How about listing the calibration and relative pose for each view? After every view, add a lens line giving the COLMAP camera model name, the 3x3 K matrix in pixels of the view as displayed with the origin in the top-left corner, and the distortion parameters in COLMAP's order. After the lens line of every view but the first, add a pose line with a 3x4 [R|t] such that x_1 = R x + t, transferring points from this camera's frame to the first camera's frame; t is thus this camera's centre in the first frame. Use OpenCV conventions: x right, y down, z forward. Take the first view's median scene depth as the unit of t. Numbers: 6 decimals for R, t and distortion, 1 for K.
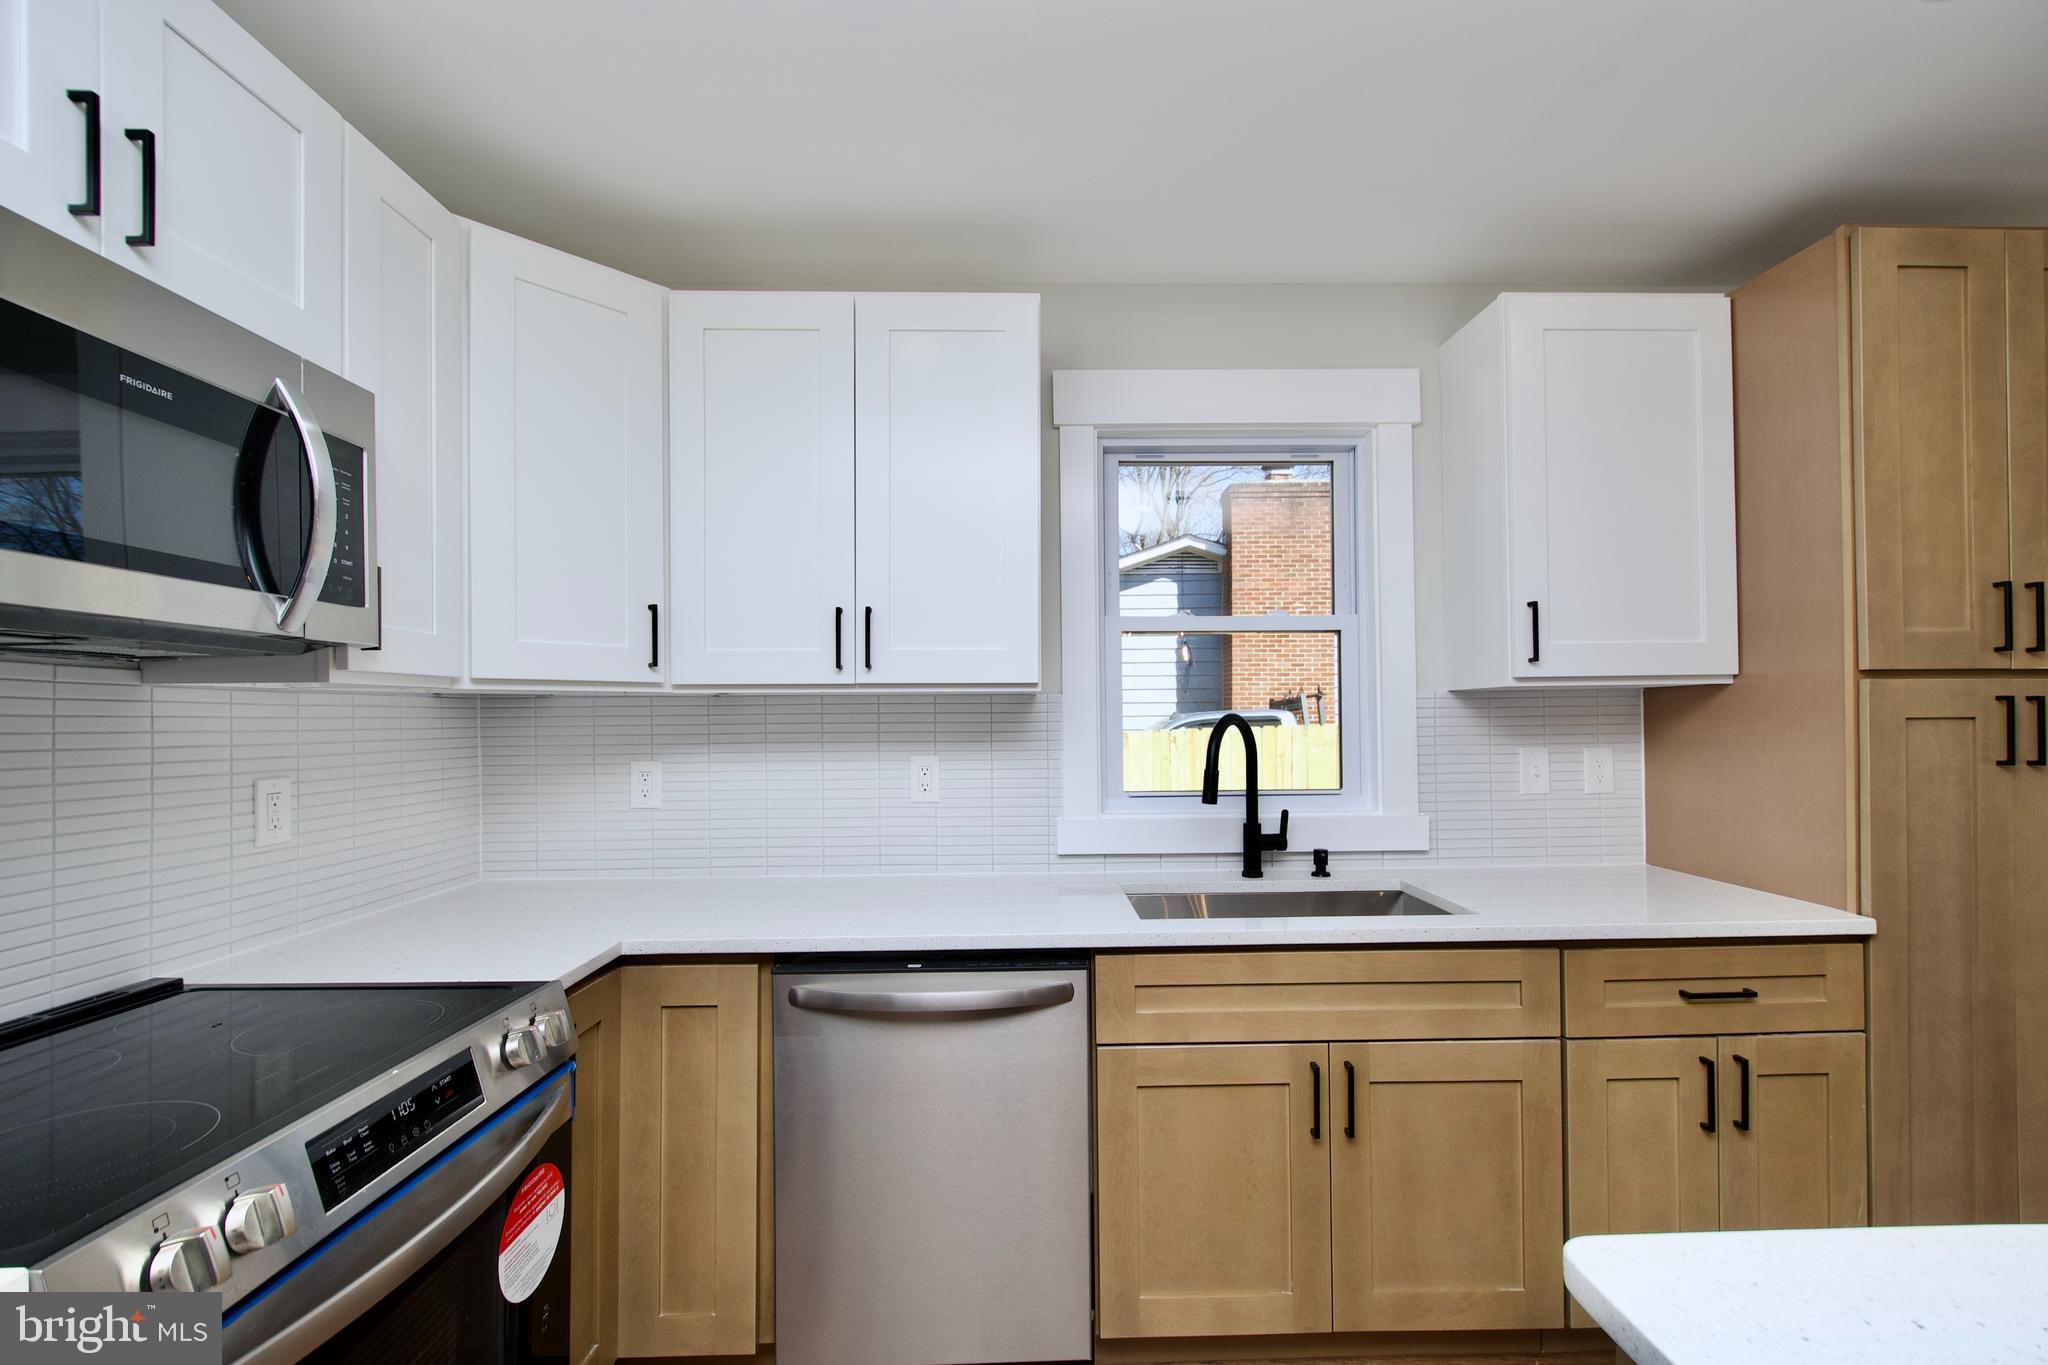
lens RADIAL K [[902.4, 0, 1043.2], [0, 902.4, 713.0], [0, 0, 1]] dist [0.008500, -0.001202]
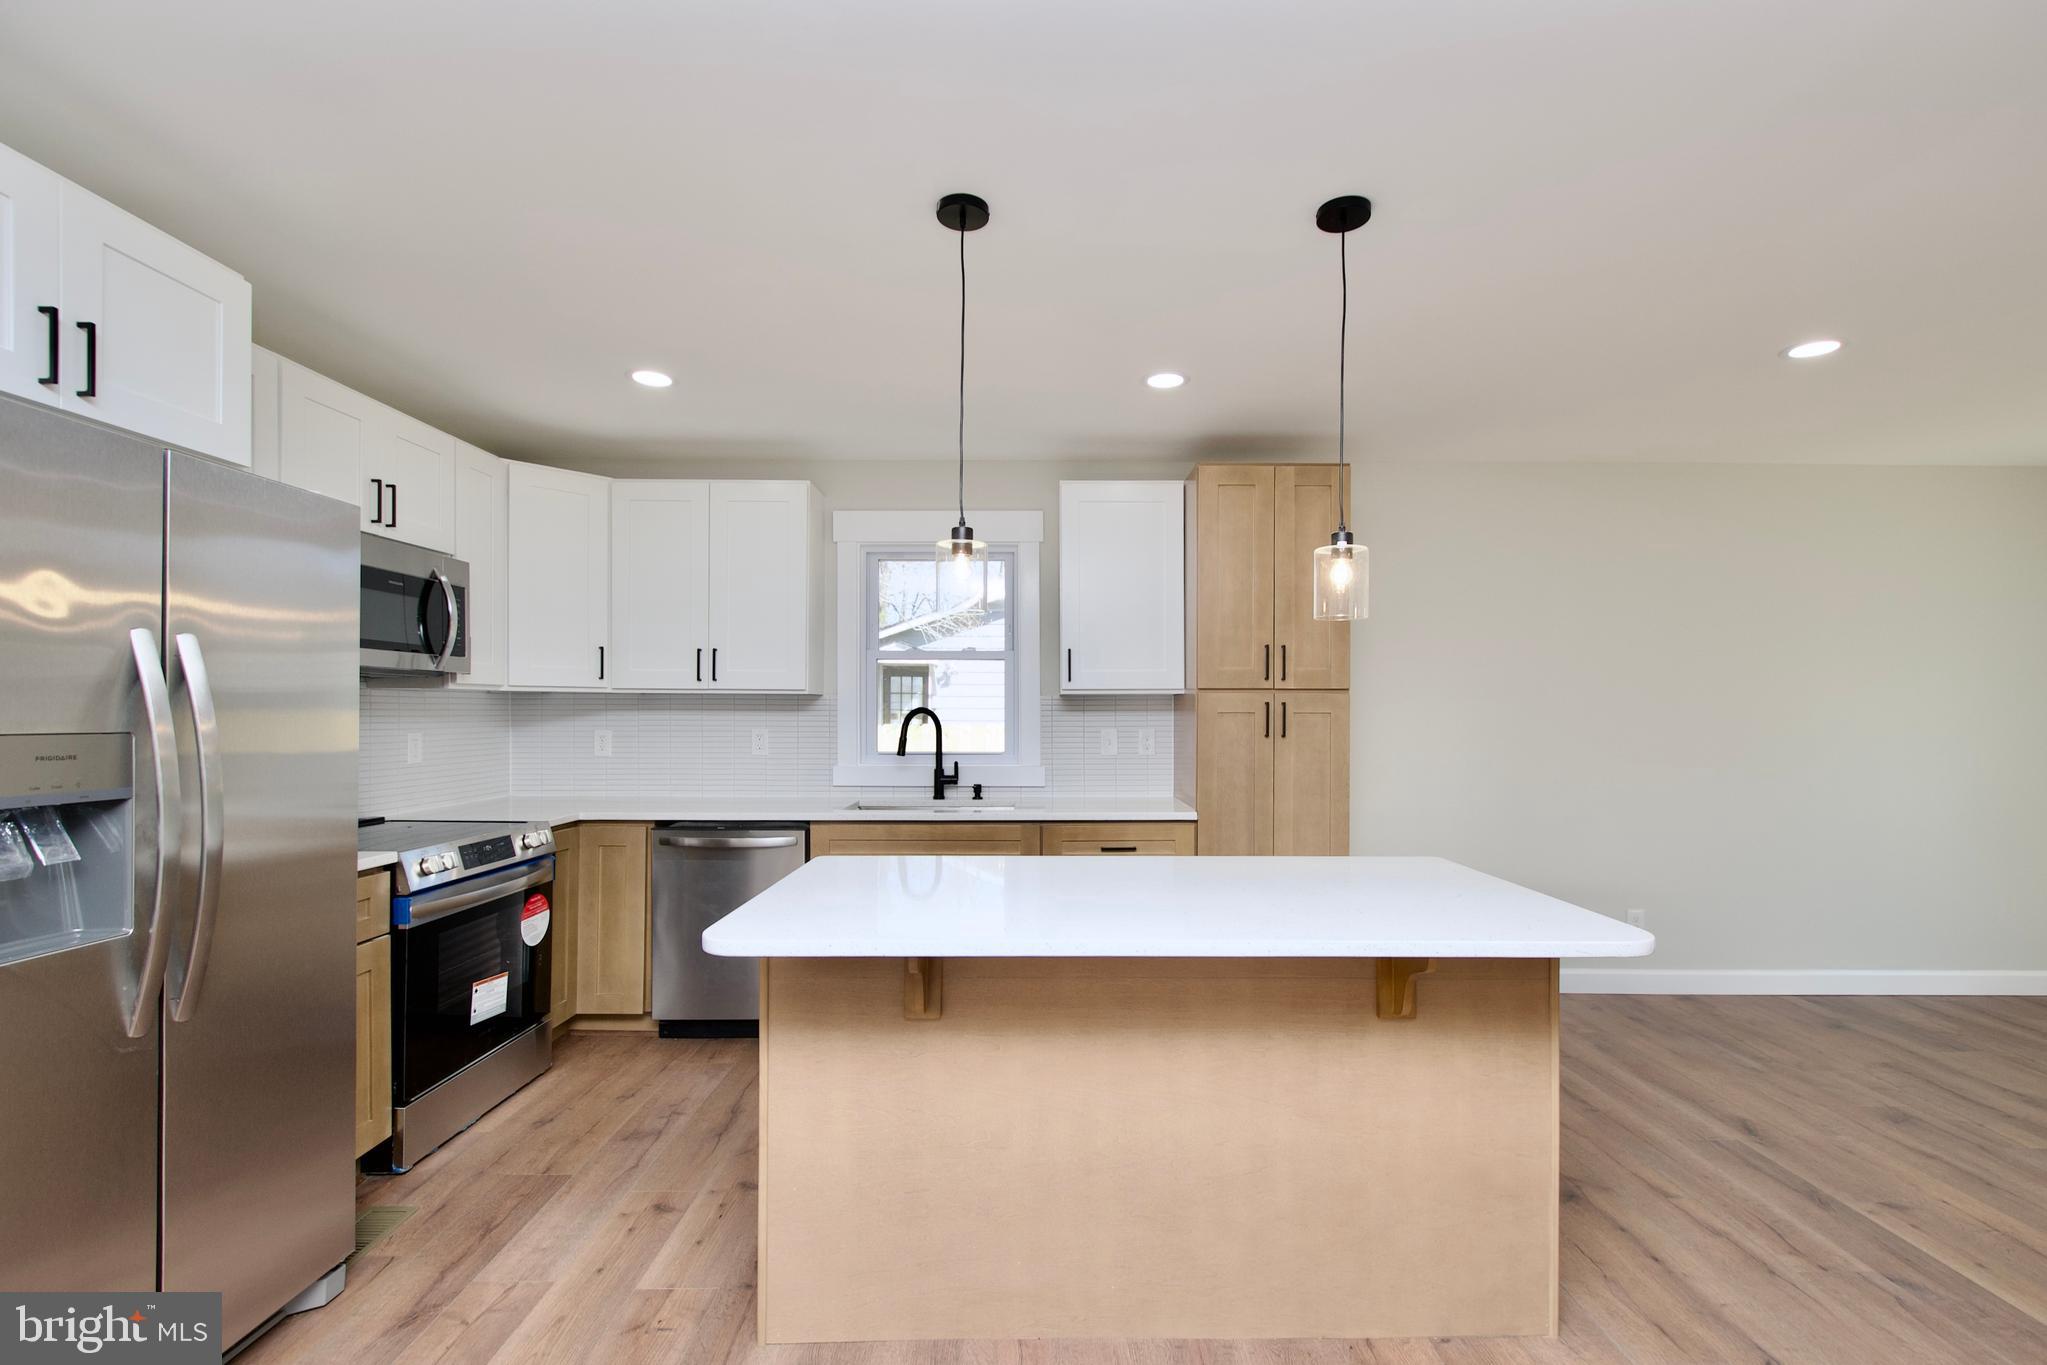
lens RADIAL K [[913.8, 0, 1039.5], [0, 913.8, 715.2], [0, 0, 1]] dist [0.010597, -0.005185]
pose [[0.999590, 0.010350, -0.026708, 0.606009], [-0.010084, 0.999899, 0.010052, -0.004854], [0.026810, -0.009778, 0.999593, -1.010710]]
